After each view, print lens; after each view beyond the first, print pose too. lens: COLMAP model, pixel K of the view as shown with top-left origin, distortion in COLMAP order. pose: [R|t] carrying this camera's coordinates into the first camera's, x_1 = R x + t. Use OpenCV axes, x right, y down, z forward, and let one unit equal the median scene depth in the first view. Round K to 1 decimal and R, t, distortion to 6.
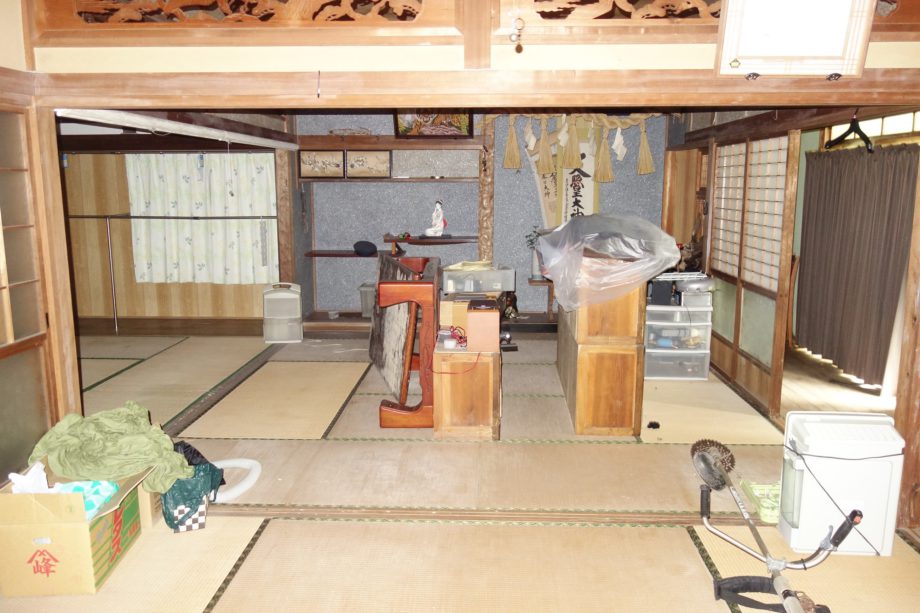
lens RADIAL K [[733.7, 0, 458.7], [0, 733.7, 307.4], [0, 0, 1]] dist [-0.014453, -0.005139]
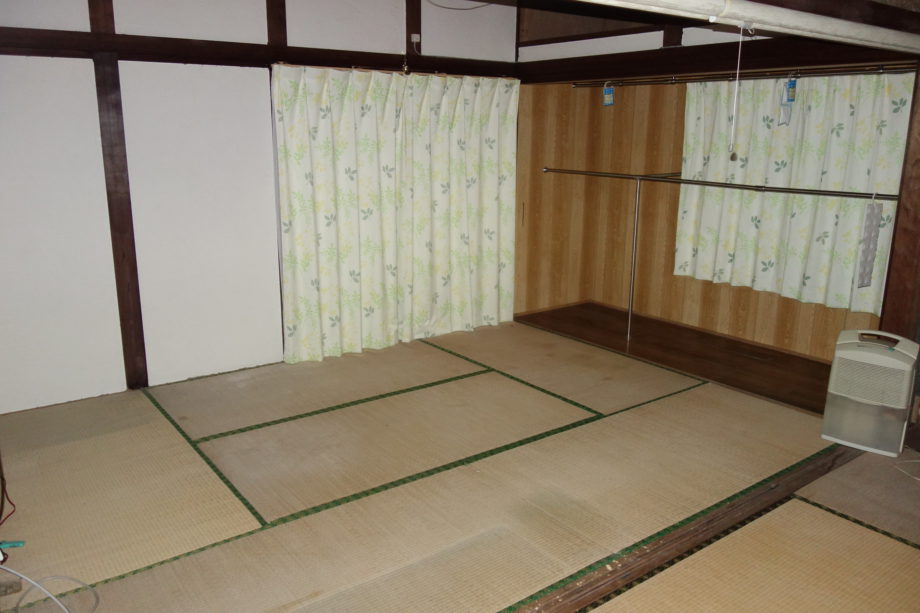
lens RADIAL K [[733.7, 0, 459.9], [0, 733.7, 303.6], [0, 0, 1]] dist [-0.014453, -0.005139]
pose [[0.631581, 0.185816, -0.752713, -0.044762], [-0.133255, 0.982424, 0.130712, -0.070747], [0.763772, 0.017748, 0.645242, 0.405194]]
